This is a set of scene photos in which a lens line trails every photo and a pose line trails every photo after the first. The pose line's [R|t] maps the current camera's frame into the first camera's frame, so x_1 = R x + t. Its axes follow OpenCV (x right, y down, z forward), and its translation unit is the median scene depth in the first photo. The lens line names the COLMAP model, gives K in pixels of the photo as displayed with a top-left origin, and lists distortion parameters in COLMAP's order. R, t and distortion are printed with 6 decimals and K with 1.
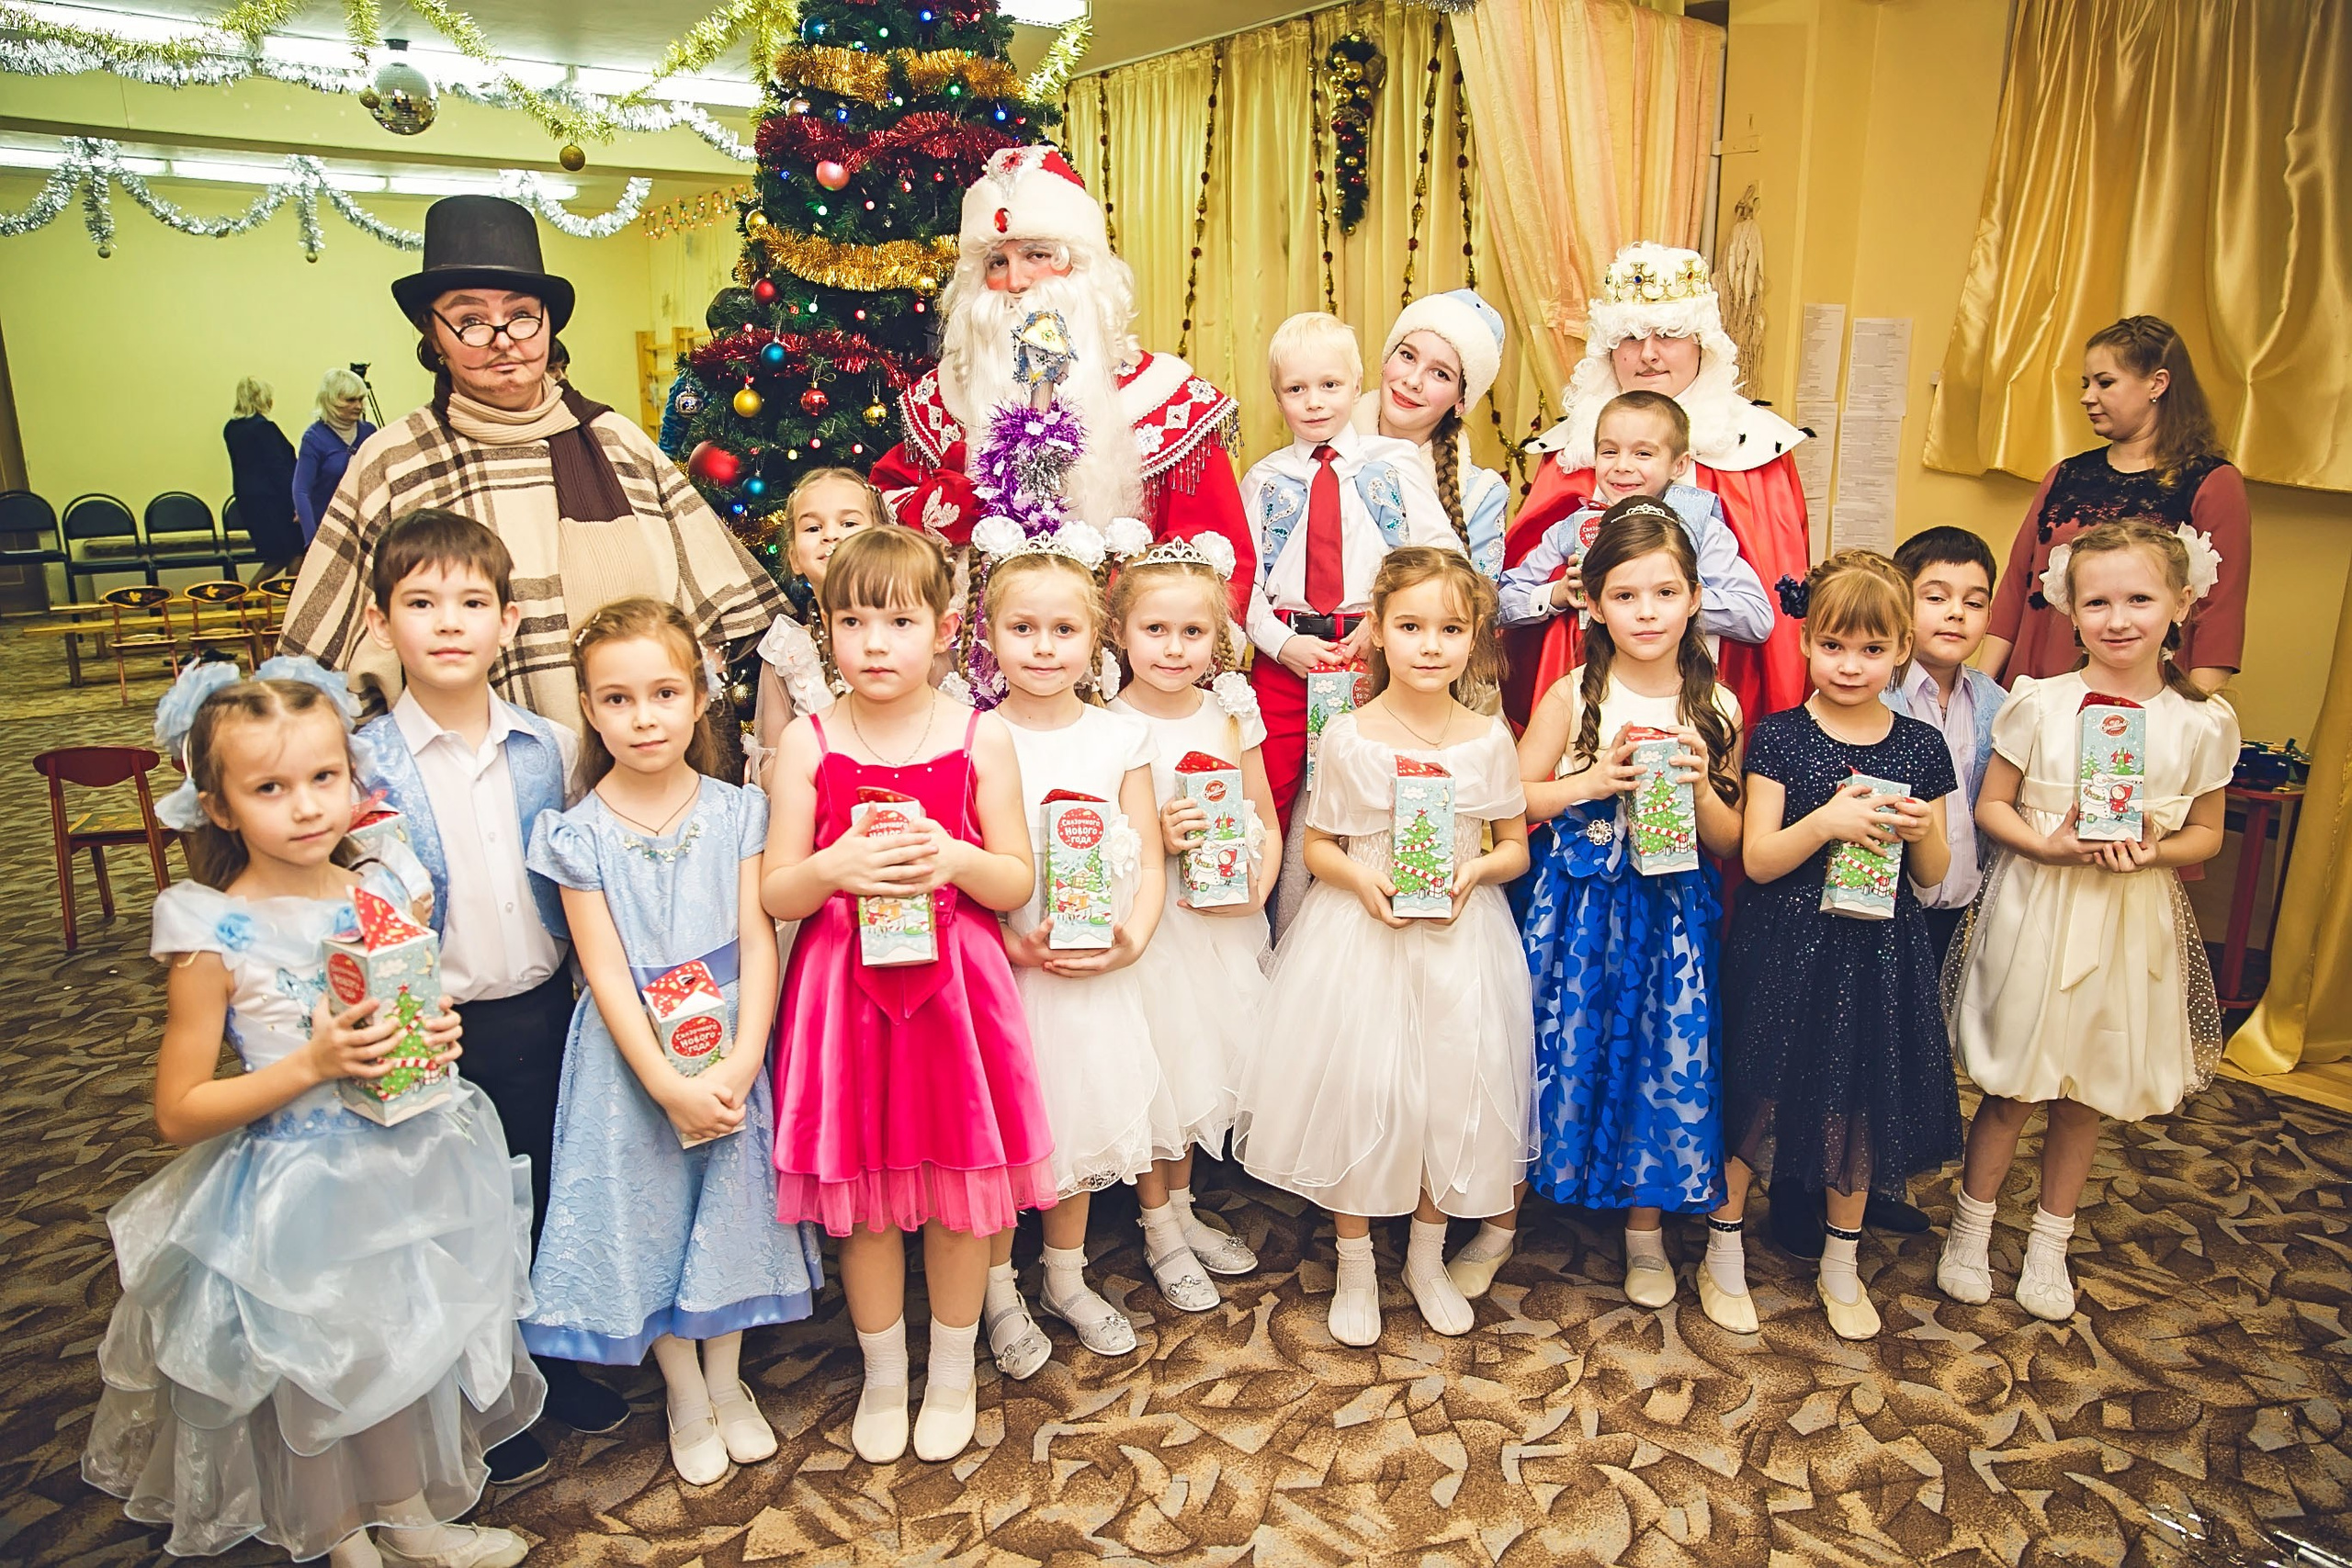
lens RADIAL K [[1606.0, 0, 1174.5], [0, 1606.0, 782.7], [0, 0, 1]] dist [-0.110560, 0.084336]
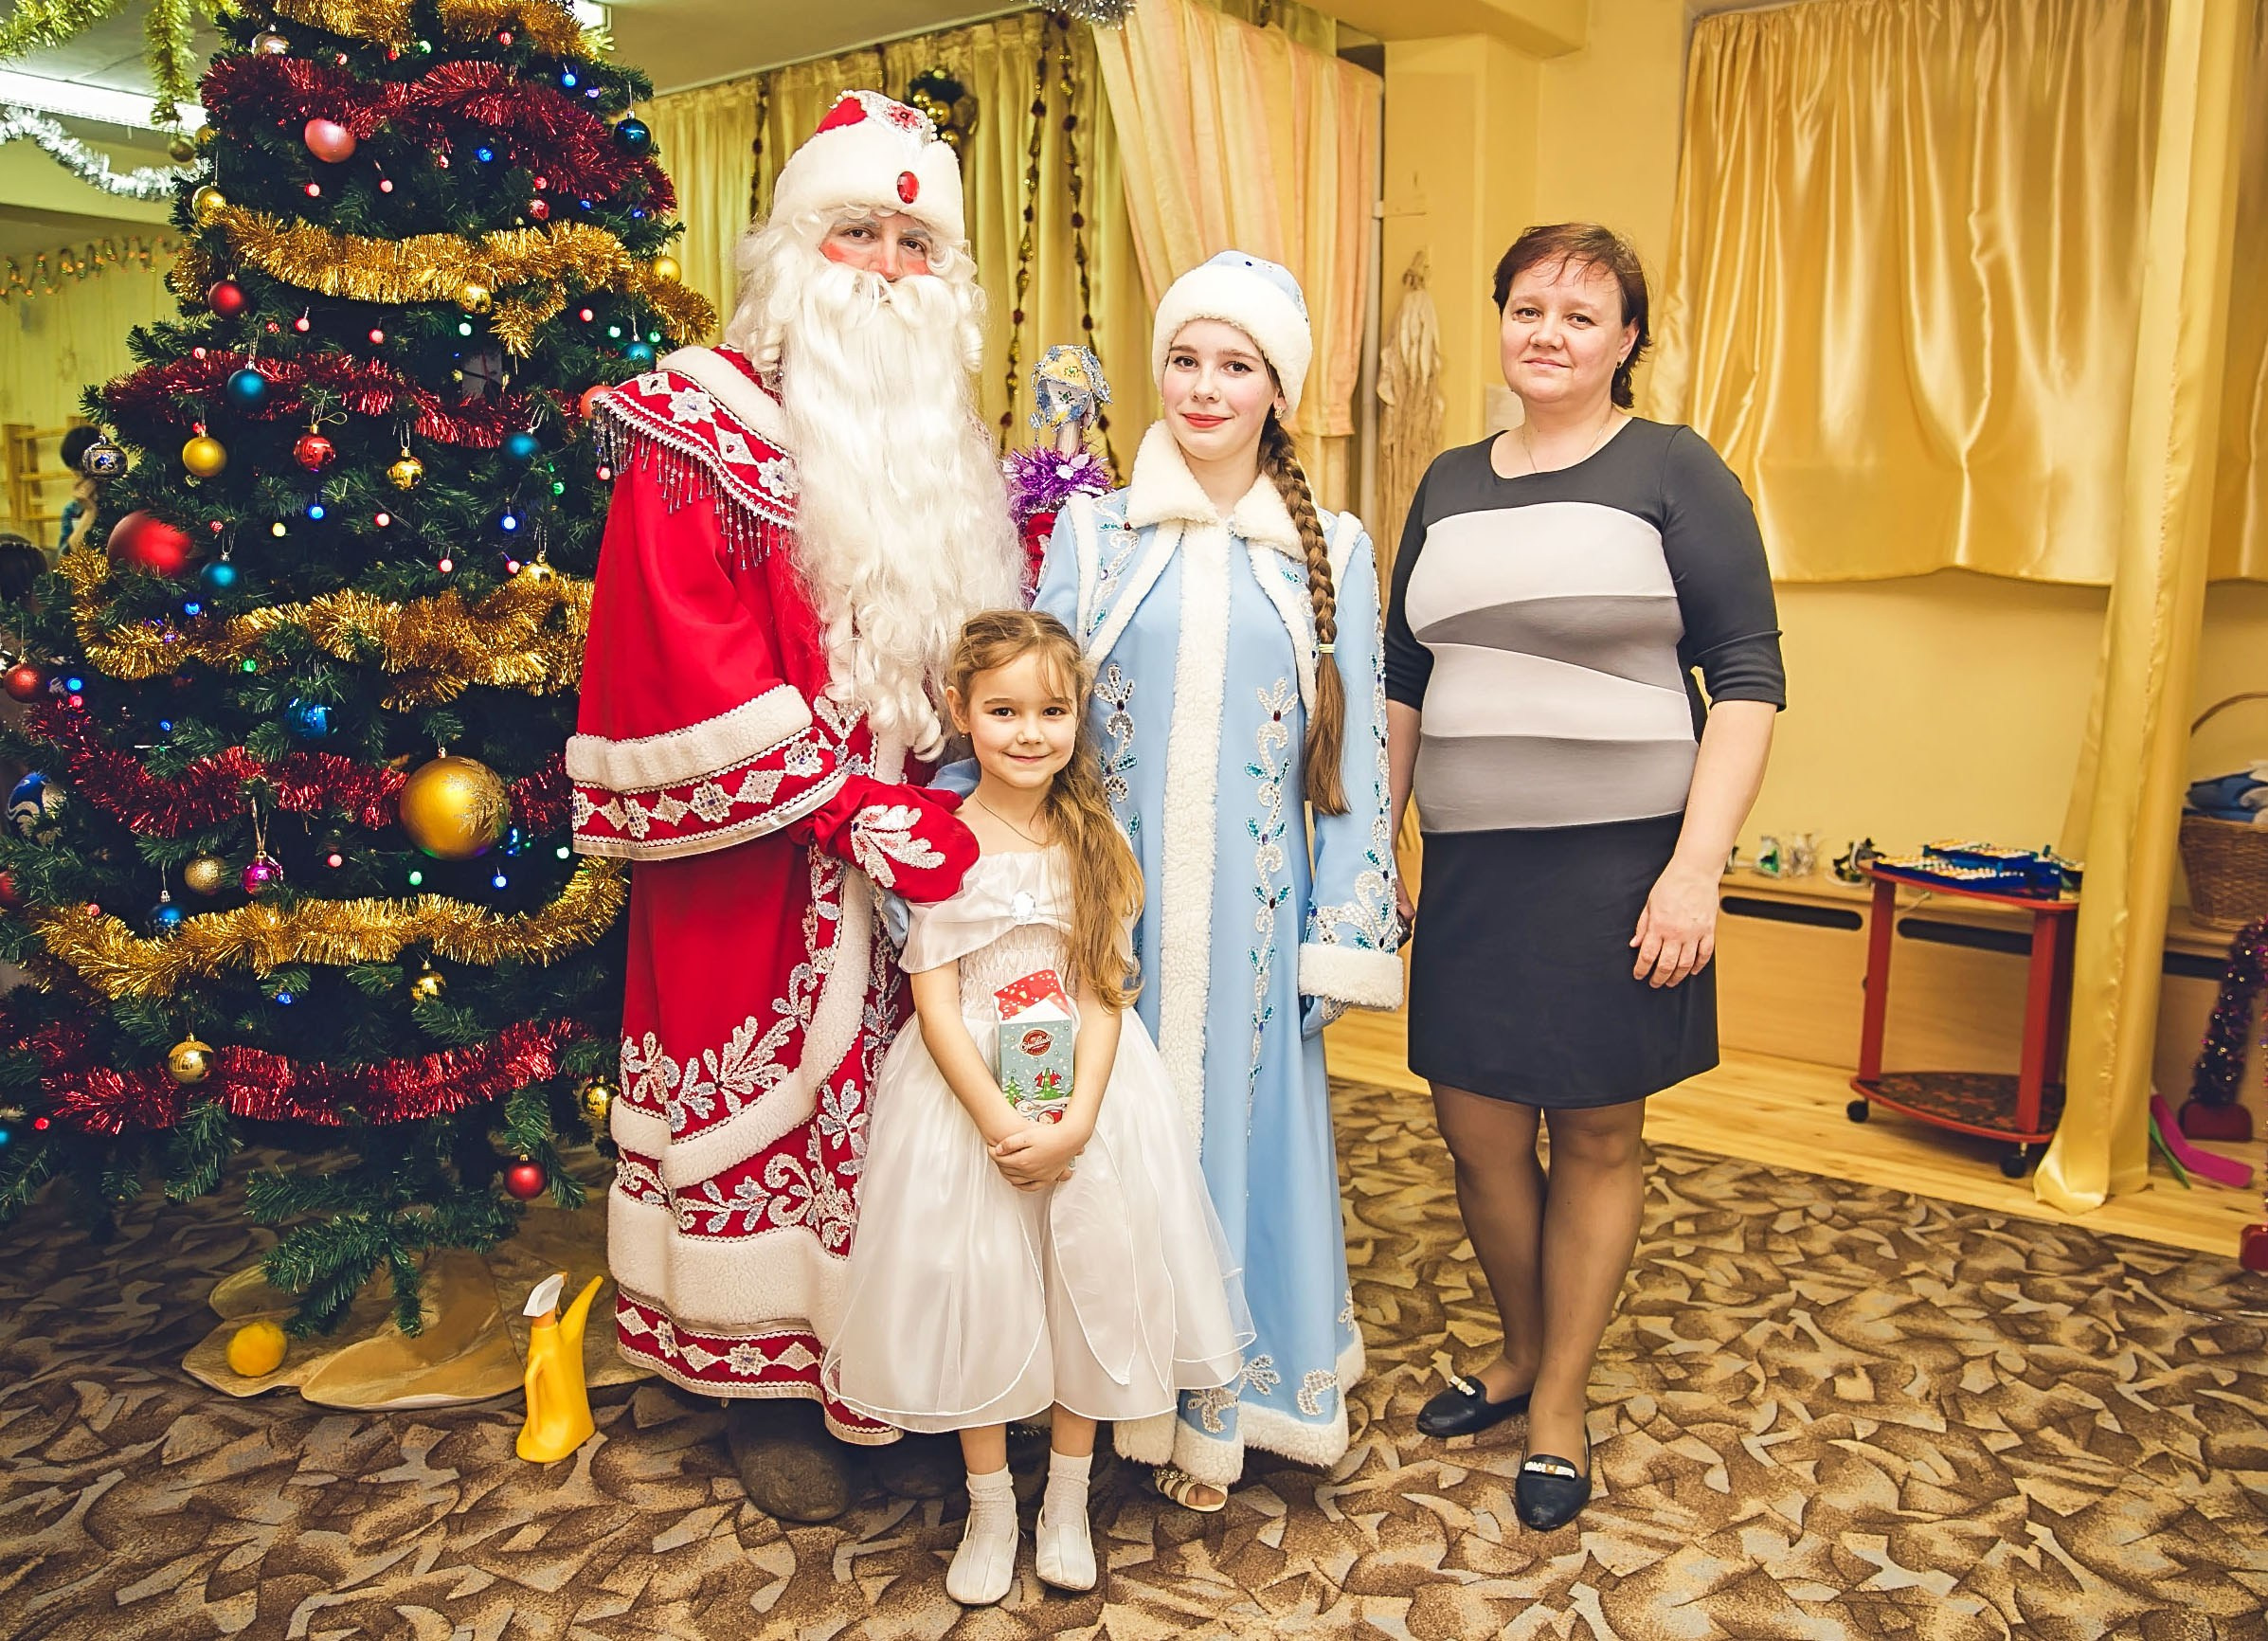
lens RADIAL K [[1823.3, 0, 1200.0], [0, 1823.3, 837.0], [0, 0, 1]] dist [-0.109855, 0.093081]
pose [[0.955905, -0.041776, 0.290688, -0.085016], [0.063219, 0.995896, -0.064767, 0.004751], [-0.286790, 0.080288, 0.954623, 0.145728]]
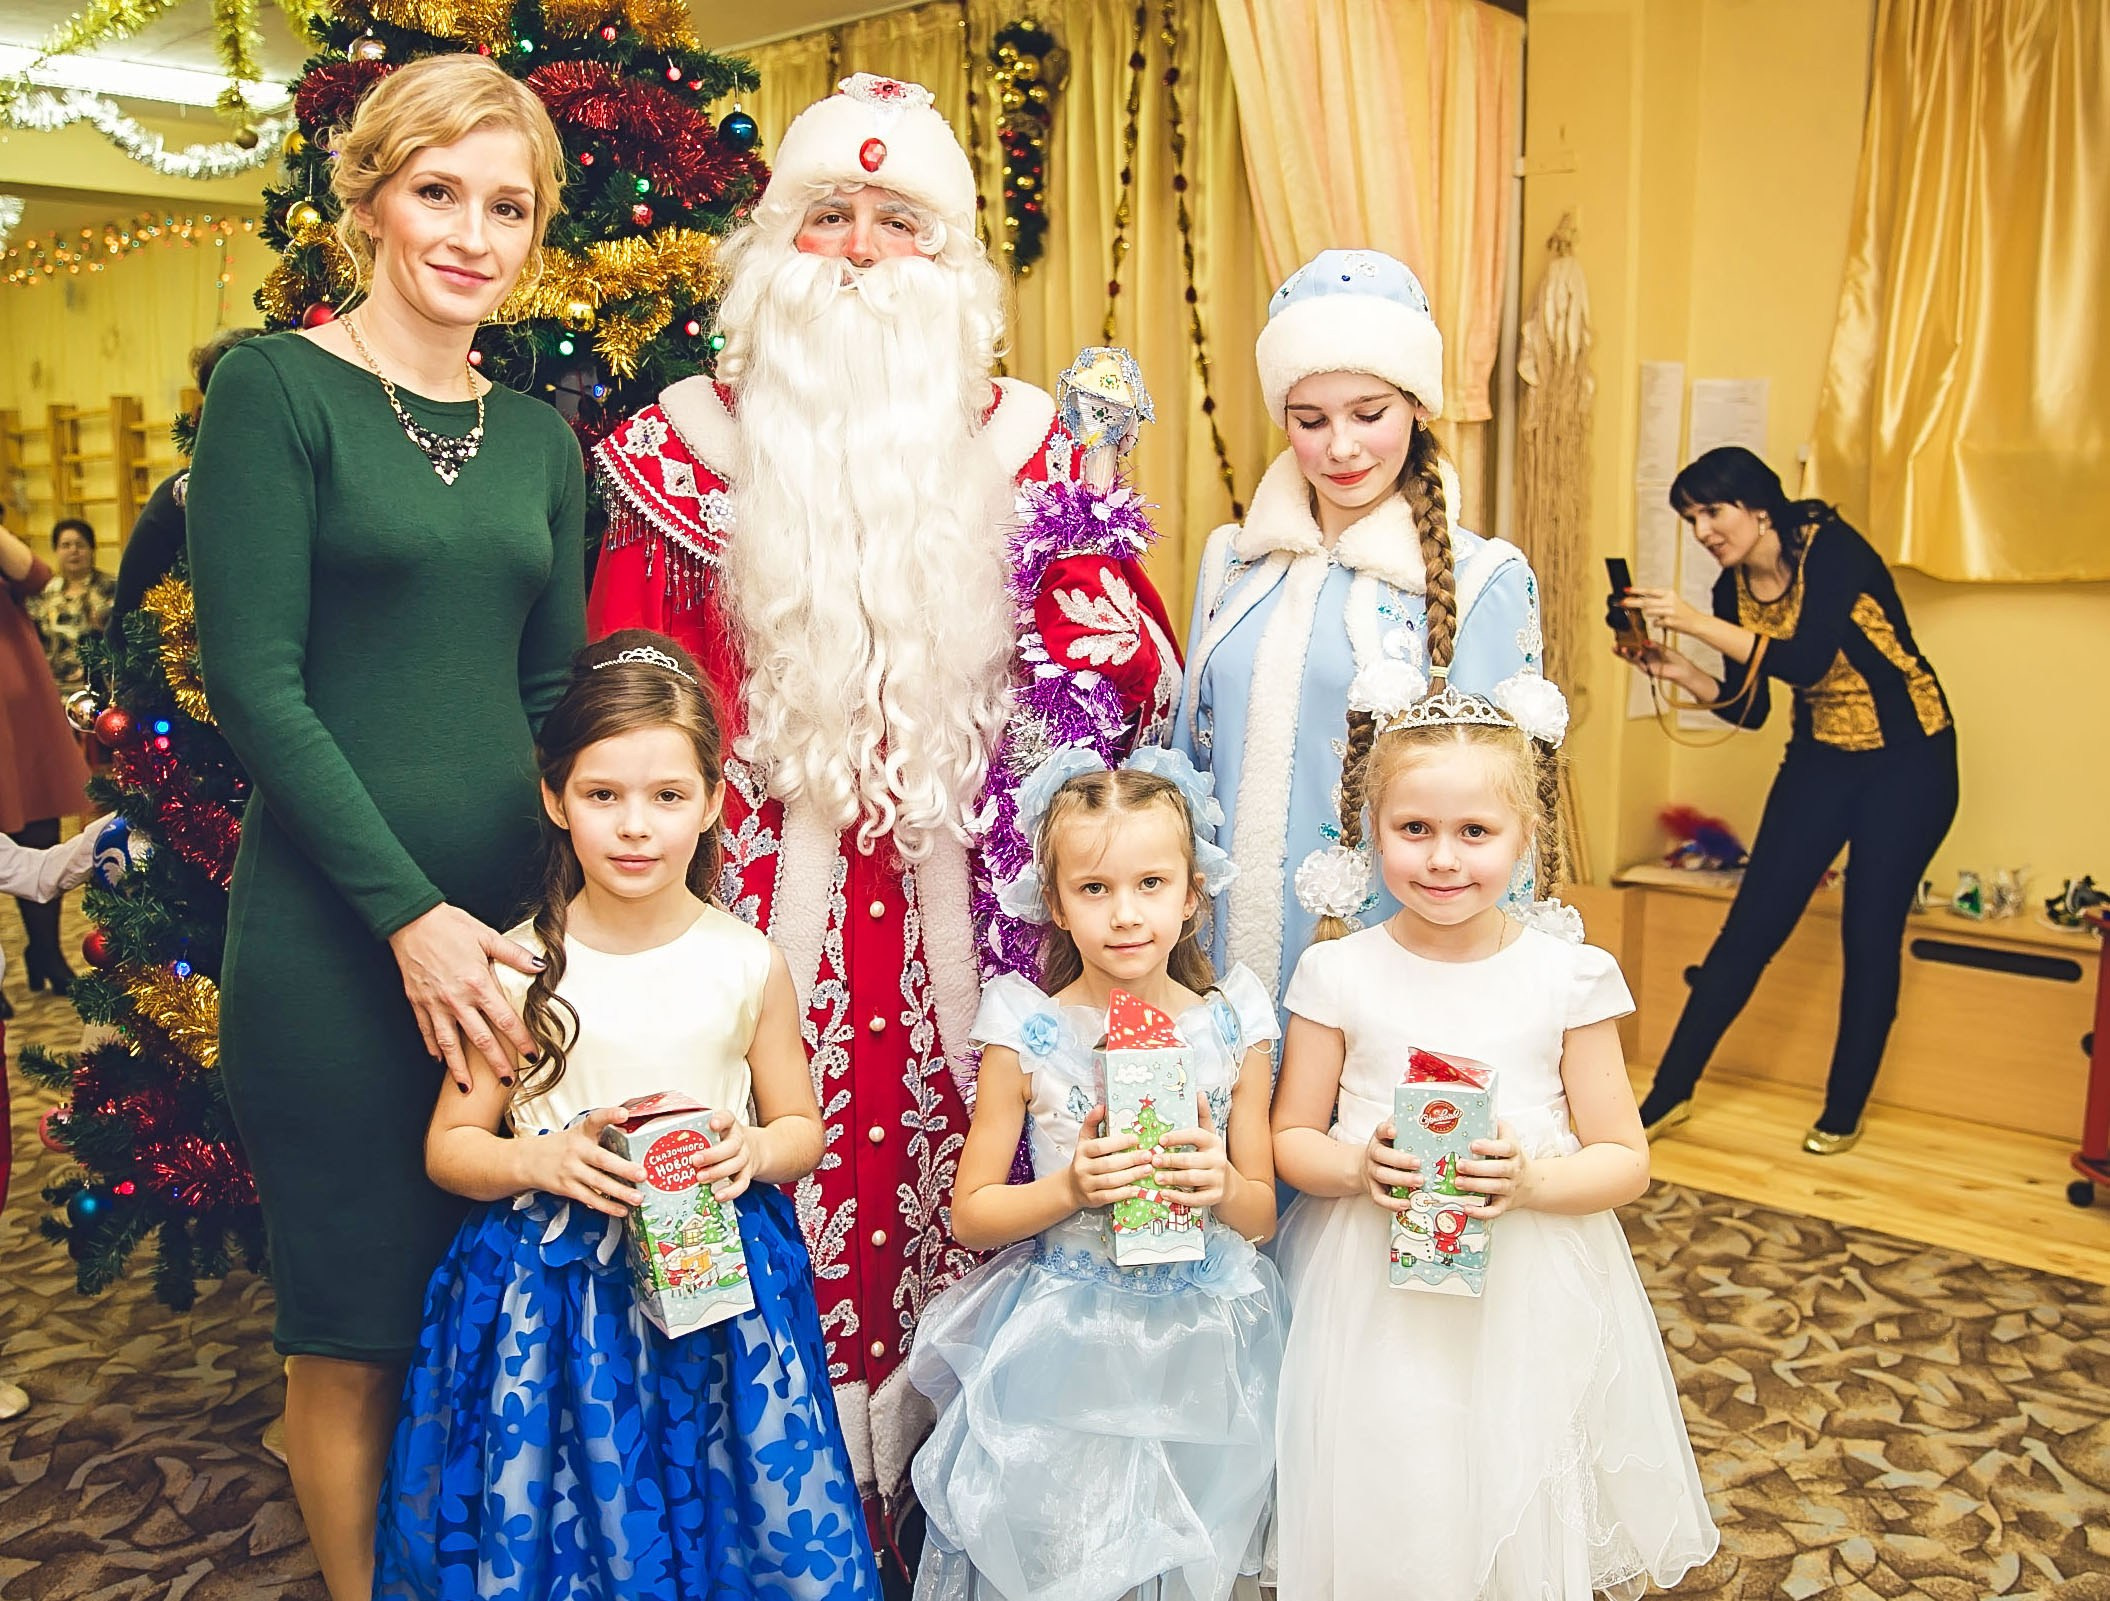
lens RADIAL K [[1976.3, 0, 1047.6], [0, 1976.3, 814.2], [0, 0, 1]] dist [-0.102580, 0.092680]
pose [[0.982213, -0.034515, 0.184571, -0.118526], [0.048690, 0.996155, -0.072830, -0.032559], [-0.181348, 0.080521, 0.980117, 0.167380]]
